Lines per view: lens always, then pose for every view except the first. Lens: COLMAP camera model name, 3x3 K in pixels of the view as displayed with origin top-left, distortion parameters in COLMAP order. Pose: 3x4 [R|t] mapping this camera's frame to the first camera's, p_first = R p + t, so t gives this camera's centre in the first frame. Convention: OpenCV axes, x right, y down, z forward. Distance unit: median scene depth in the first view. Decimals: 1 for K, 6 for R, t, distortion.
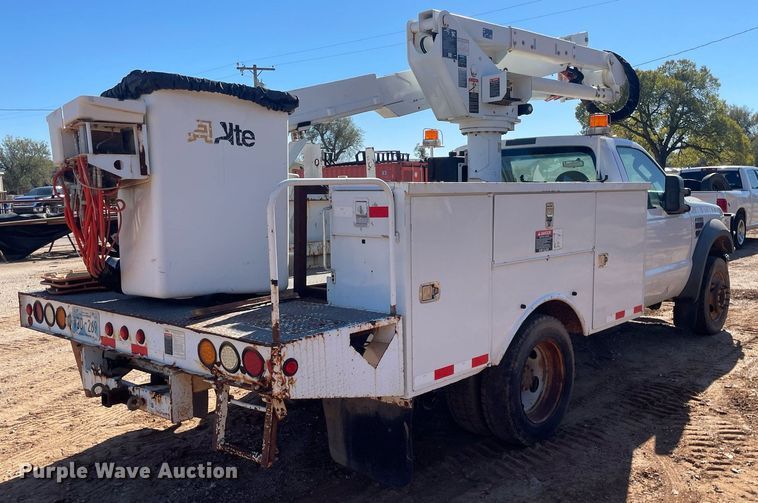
lens RADIAL K [[771.6, 0, 379.0], [0, 771.6, 251.5], [0, 0, 1]] dist [0.048670, -0.006679]
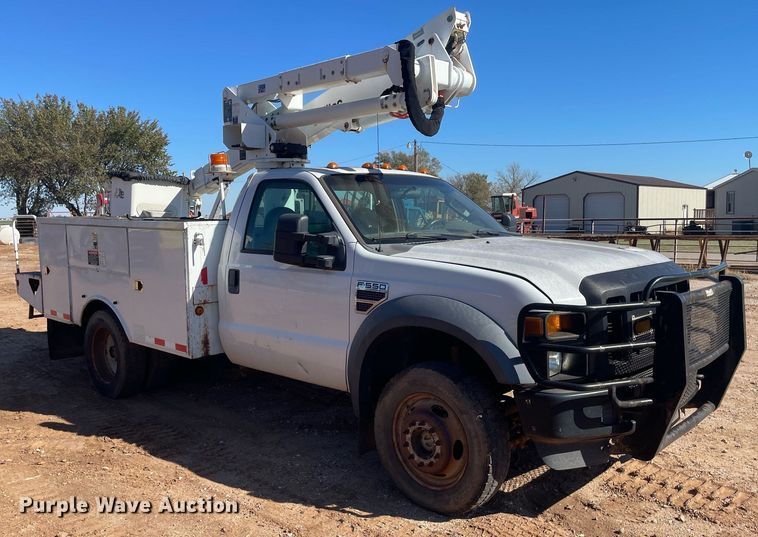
lens RADIAL K [[607.9, 0, 379.0], [0, 607.9, 268.5], [0, 0, 1]] dist [0.101902, -0.144724]
pose [[-0.031511, 0.102750, -0.994208, 1.086230], [-0.089181, 0.990446, 0.105188, -0.131711], [0.995517, 0.091979, -0.022047, 1.245081]]
